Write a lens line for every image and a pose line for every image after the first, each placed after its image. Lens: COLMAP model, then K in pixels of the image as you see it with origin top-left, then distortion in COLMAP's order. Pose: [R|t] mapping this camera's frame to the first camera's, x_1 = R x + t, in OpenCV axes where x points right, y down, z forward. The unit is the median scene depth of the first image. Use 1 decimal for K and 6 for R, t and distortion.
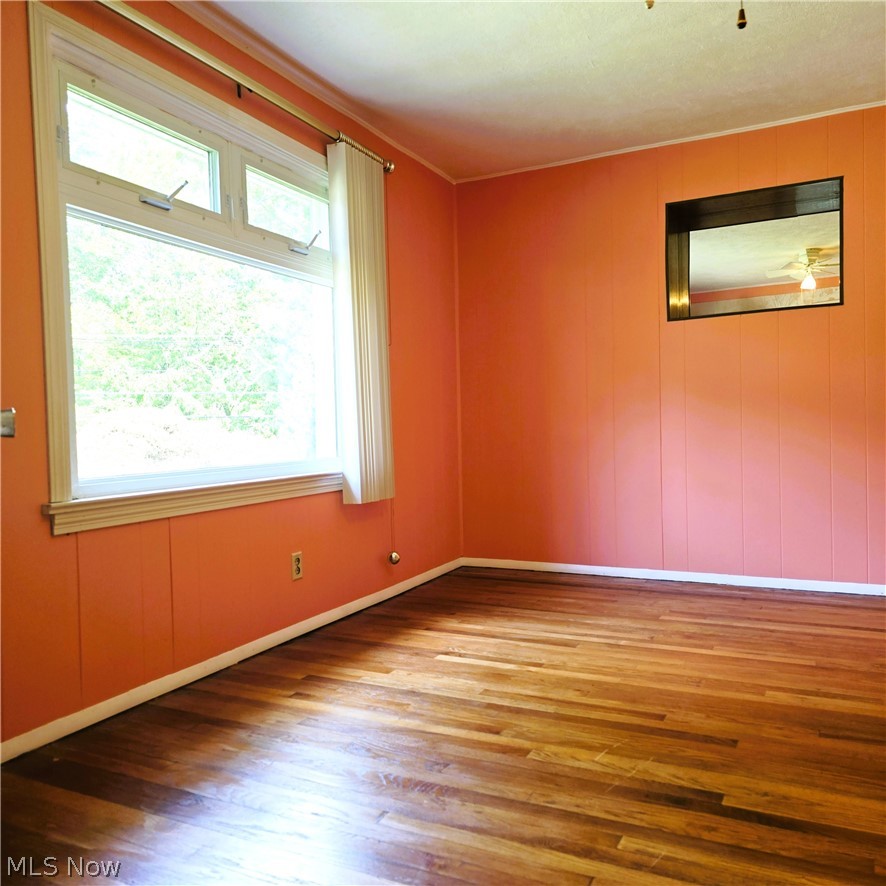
lens RADIAL K [[791.4, 0, 443.0], [0, 791.4, 443.0], [0, 0, 1]] dist [0.080888, -0.082338]
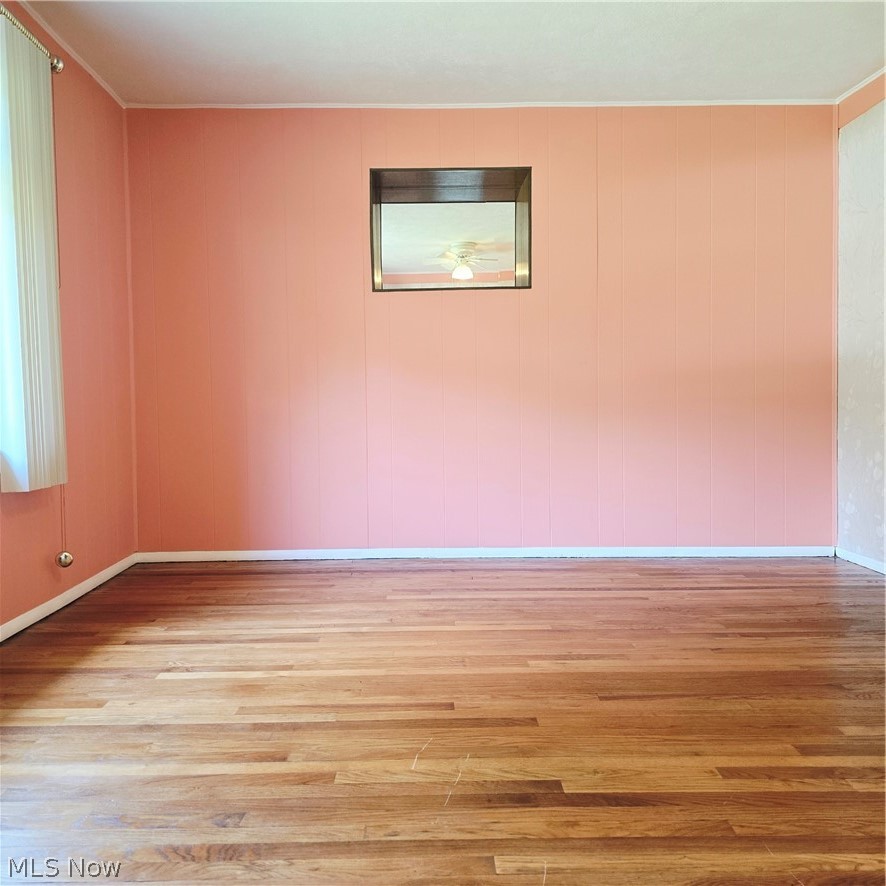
lens RADIAL K [[791.4, 0, 443.0], [0, 791.4, 443.0], [0, 0, 1]] dist [0.080888, -0.082338]
pose [[0.890378, -0.009611, 0.455120, -0.138009], [-0.000171, 0.999770, 0.021448, 0.016020], [-0.455221, -0.019175, 0.890172, 0.168619]]
